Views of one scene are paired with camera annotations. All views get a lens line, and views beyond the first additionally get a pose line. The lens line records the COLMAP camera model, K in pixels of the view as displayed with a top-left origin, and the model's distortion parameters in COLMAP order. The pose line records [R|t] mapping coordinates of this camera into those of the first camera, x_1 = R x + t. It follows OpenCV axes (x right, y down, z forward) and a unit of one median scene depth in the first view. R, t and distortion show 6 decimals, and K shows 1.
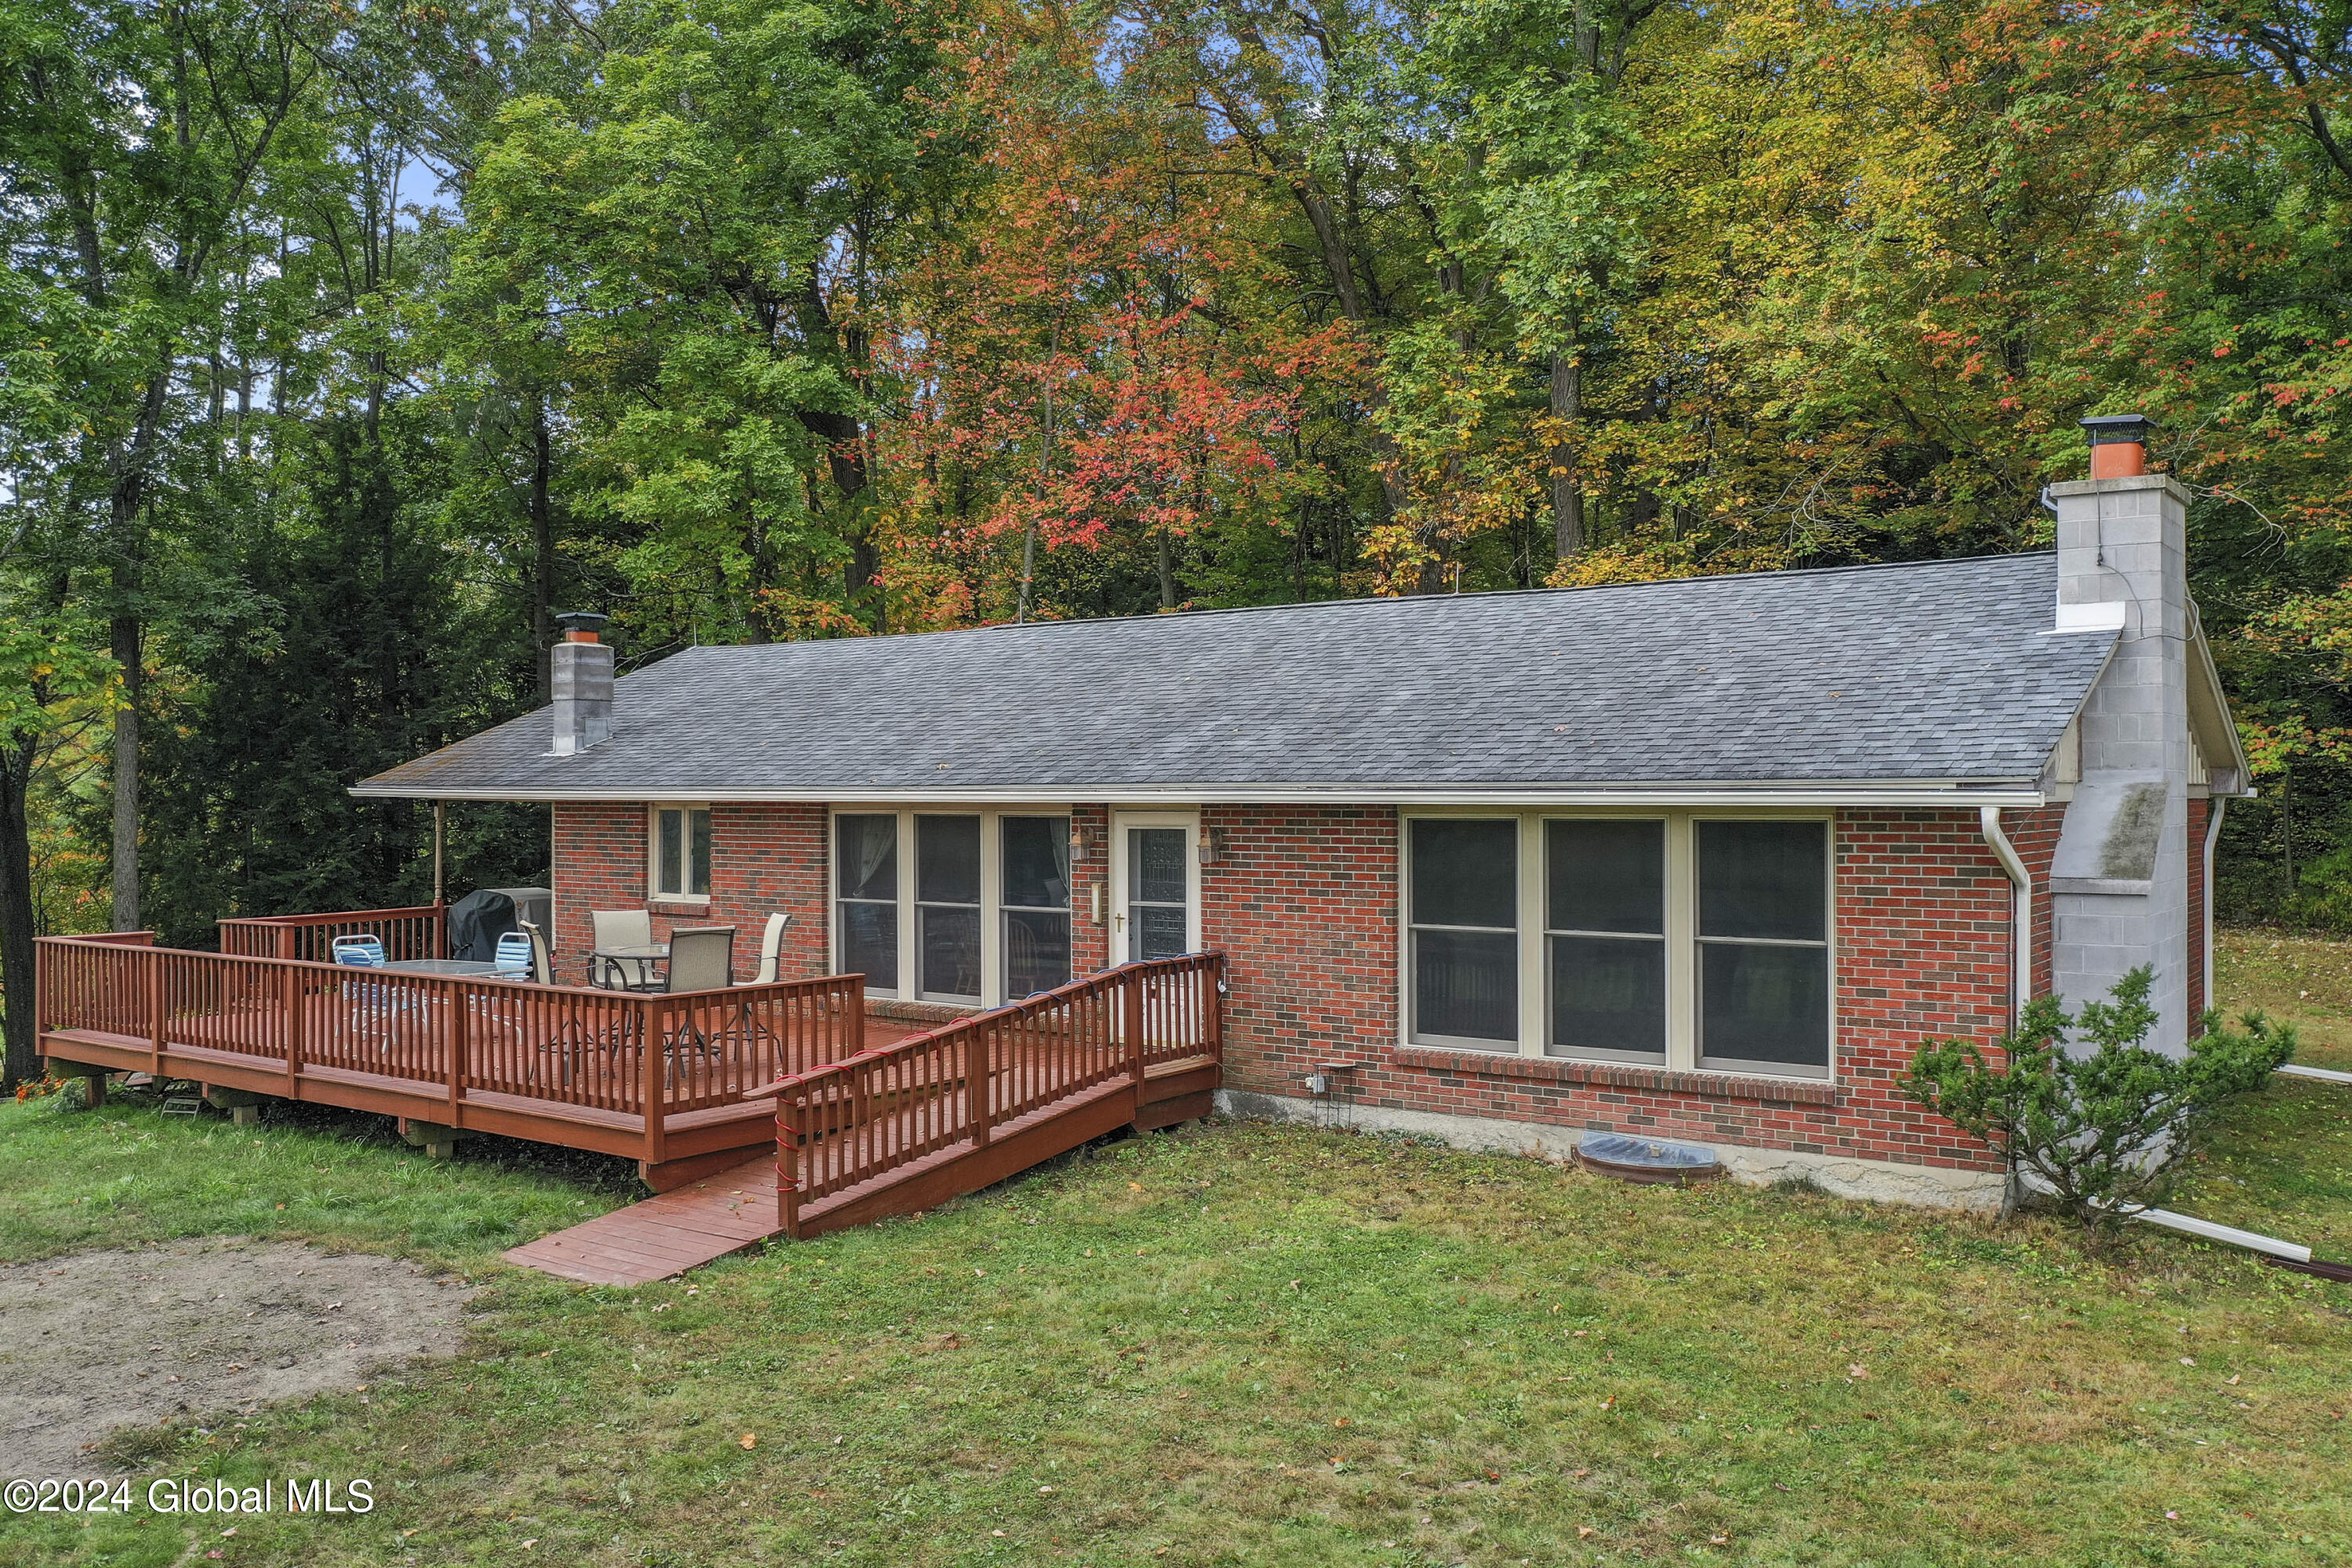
lens RADIAL K [[1871.0, 0, 1176.0], [0, 1871.0, 784.0], [0, 0, 1]] dist [-0.000054, -0.002519]
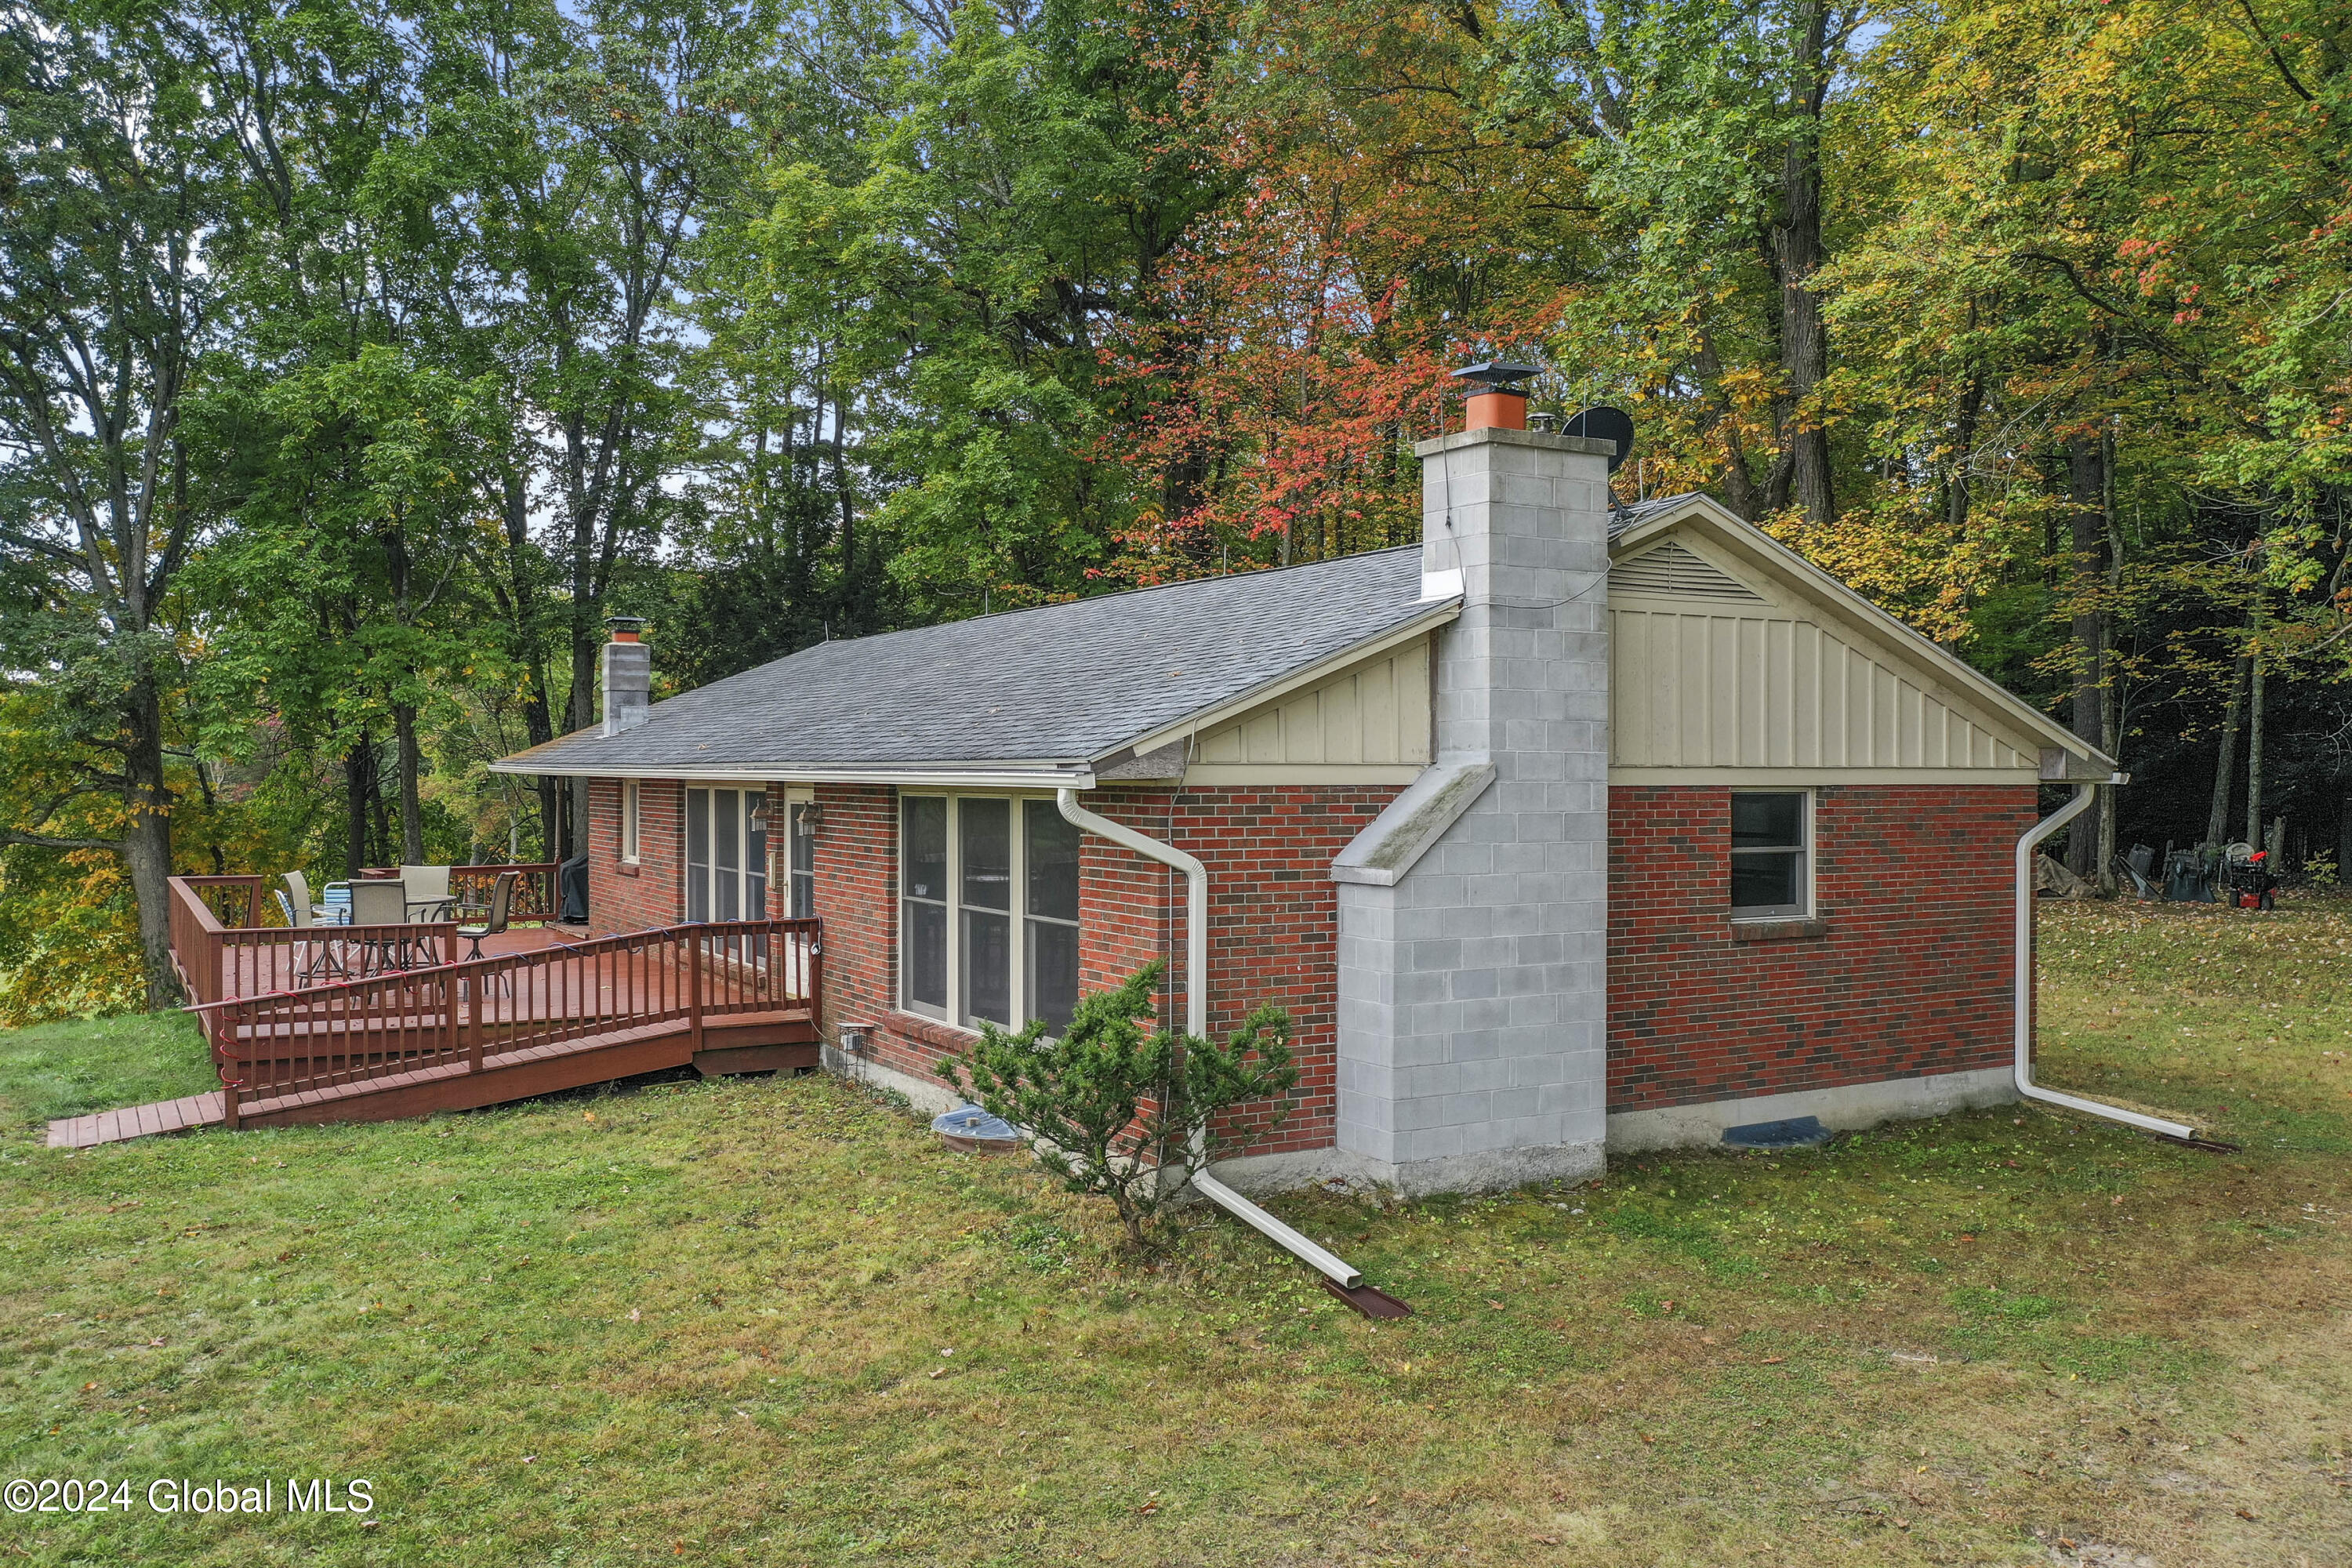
lens RADIAL K [[1839.1, 0, 1164.6], [0, 1839.1, 781.3], [0, 0, 1]] dist [-0.009395, -0.005730]
pose [[0.920200, 0.006819, -0.391389, 0.558677], [-0.003061, 0.999943, 0.010224, -0.000996], [0.391437, -0.008209, 0.920168, 0.083767]]
